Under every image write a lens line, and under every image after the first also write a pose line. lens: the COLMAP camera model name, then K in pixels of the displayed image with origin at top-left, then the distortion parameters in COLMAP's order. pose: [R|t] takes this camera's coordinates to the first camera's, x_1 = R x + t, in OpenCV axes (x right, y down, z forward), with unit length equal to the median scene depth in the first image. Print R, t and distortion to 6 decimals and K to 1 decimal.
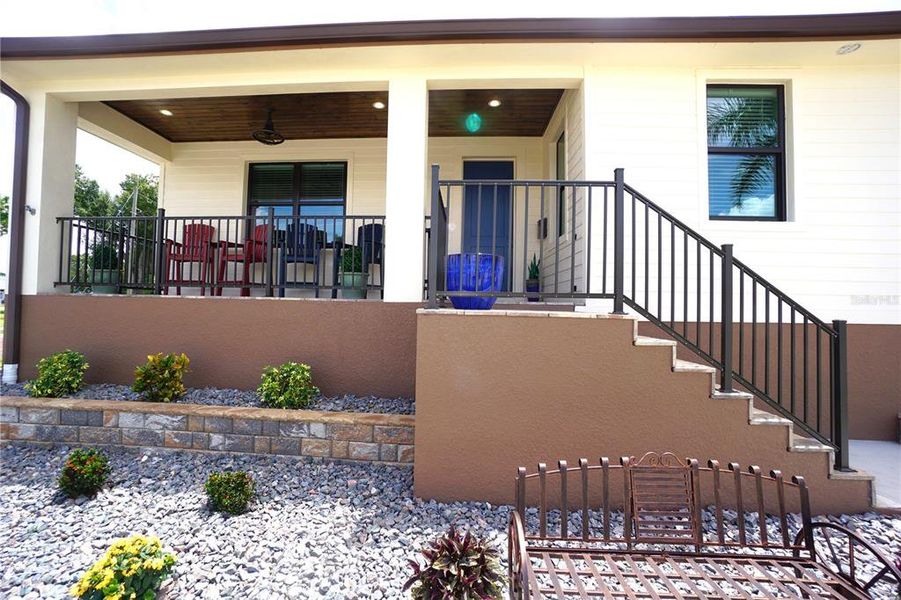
lens RADIAL K [[396.6, 0, 439.9], [0, 396.6, 297.3], [0, 0, 1]] dist [-0.065570, 0.023651]
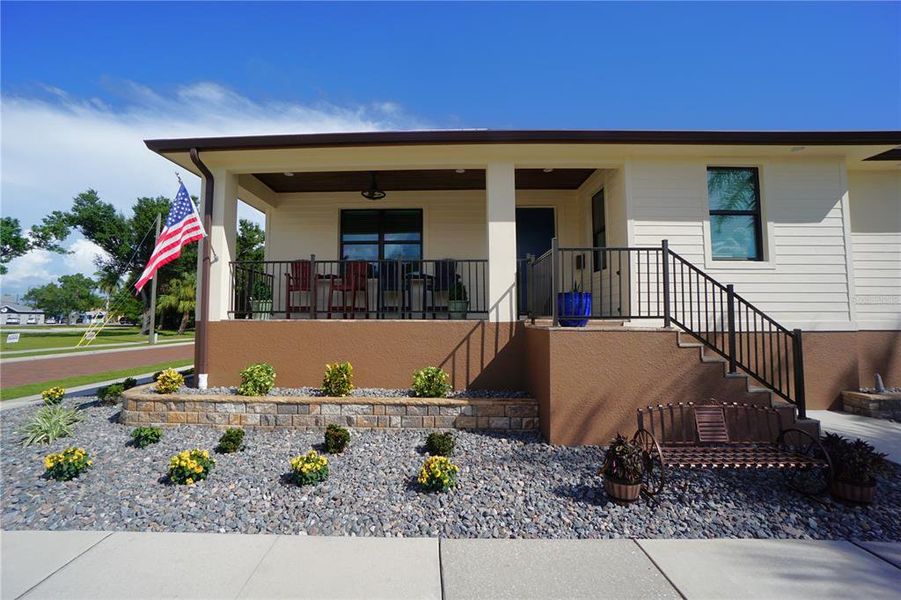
lens RADIAL K [[396.6, 0, 439.9], [0, 396.6, 297.3], [0, 0, 1]] dist [-0.065570, 0.023651]
pose [[0.999323, -0.016647, 0.032817, -0.548916], [0.017778, 0.999248, -0.034470, -0.046760], [-0.032218, 0.035030, 0.998867, -0.604542]]
